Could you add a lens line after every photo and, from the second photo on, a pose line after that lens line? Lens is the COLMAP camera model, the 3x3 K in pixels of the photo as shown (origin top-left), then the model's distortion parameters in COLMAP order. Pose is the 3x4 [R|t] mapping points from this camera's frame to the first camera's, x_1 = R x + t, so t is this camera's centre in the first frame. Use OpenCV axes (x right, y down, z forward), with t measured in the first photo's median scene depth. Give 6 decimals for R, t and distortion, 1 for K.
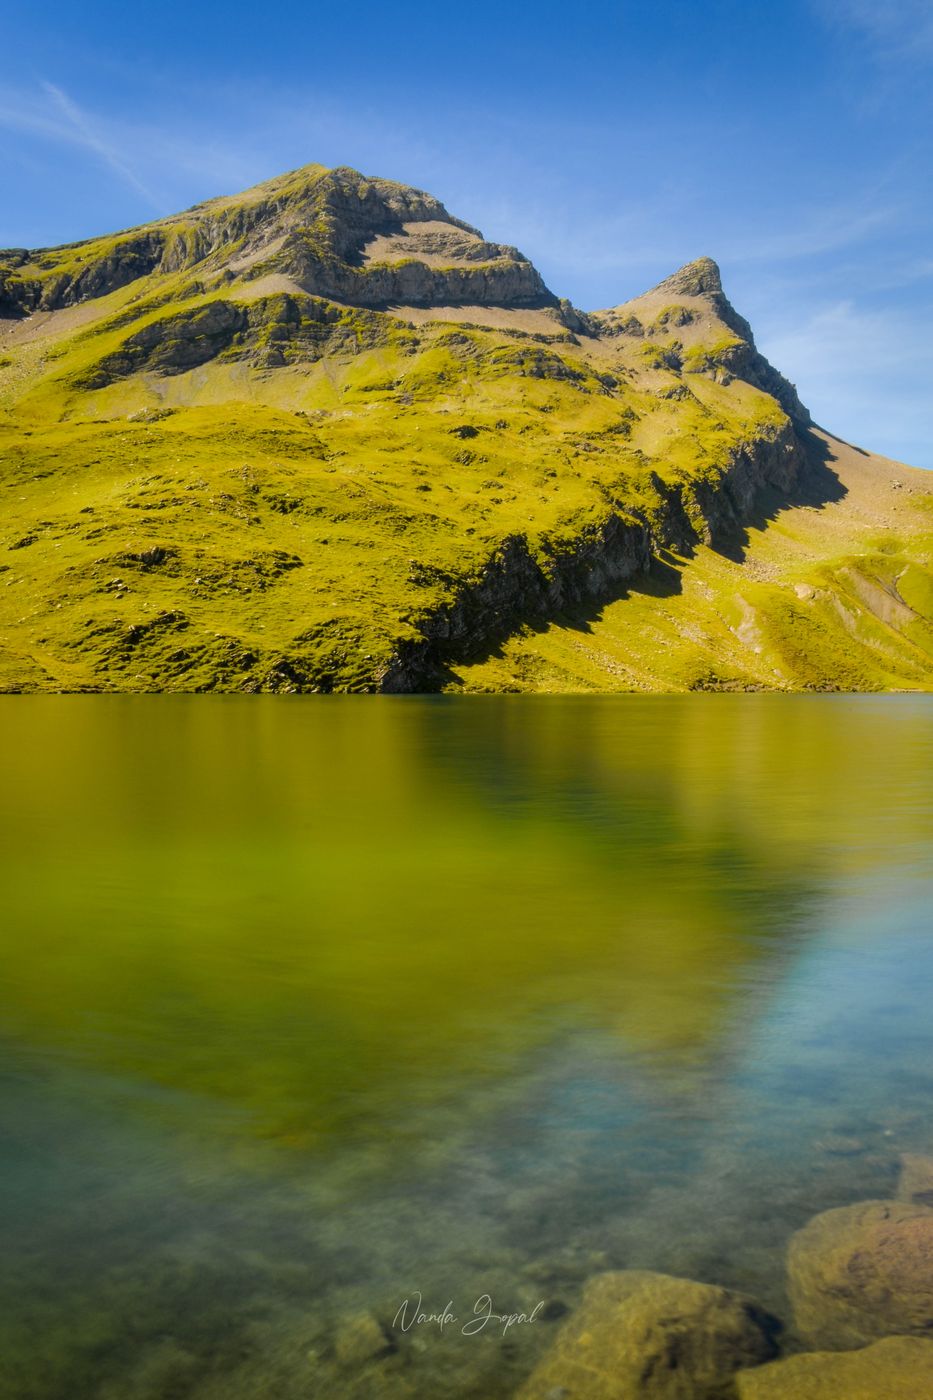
lens RADIAL K [[1085.2, 0, 470.0], [0, 1085.2, 704.1], [0, 0, 1]] dist [0.132741, -0.055942]
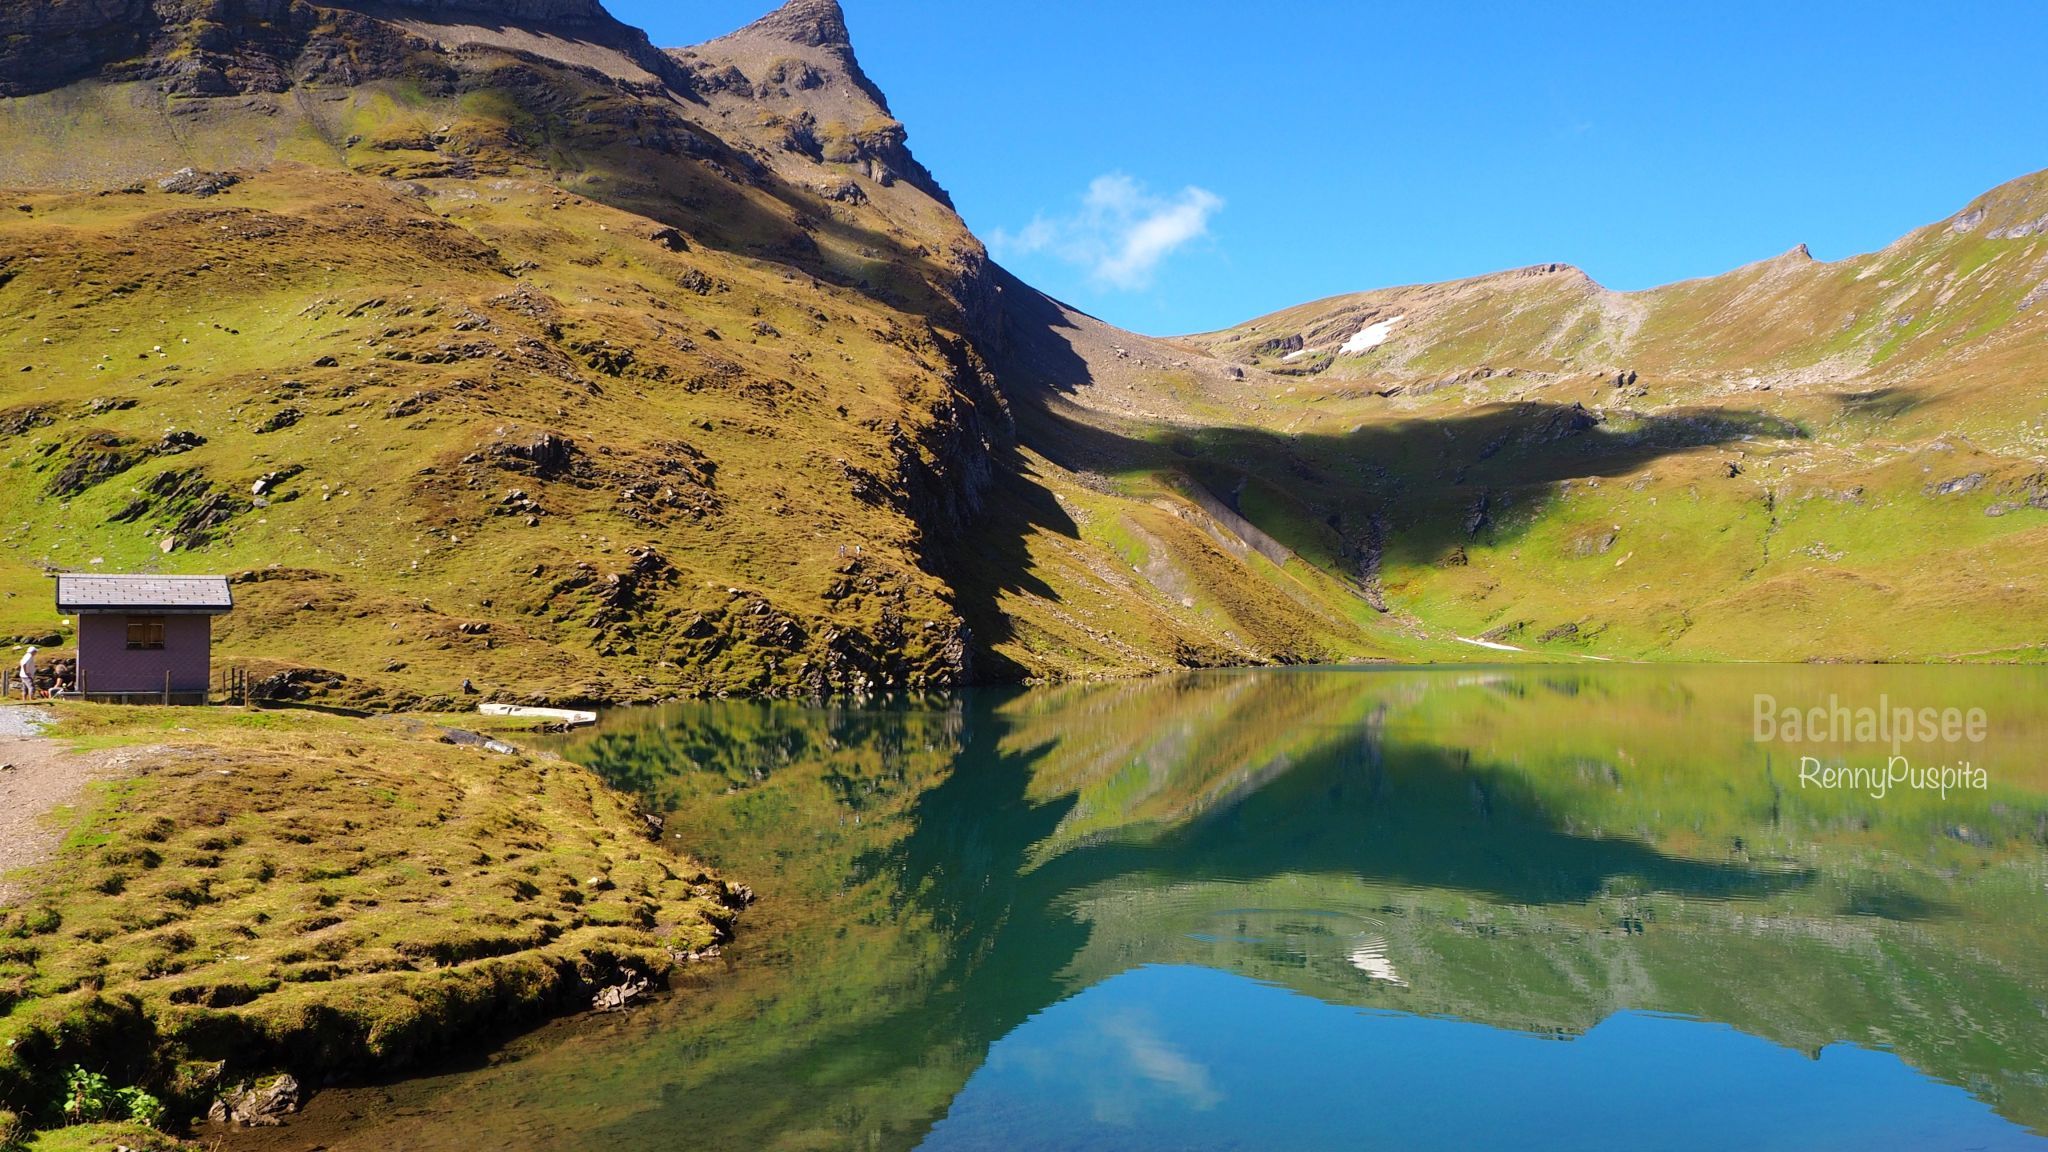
lens RADIAL K [[1780.8, 0, 1024.0], [0, 1780.8, 576.0], [0, 0, 1]] dist [-0.057177, 0.001309]
pose [[0.925673, 0.007766, 0.378244, -0.244190], [0.012346, 0.998637, -0.050718, -0.011117], [-0.378123, 0.051619, 0.924315, 0.028385]]
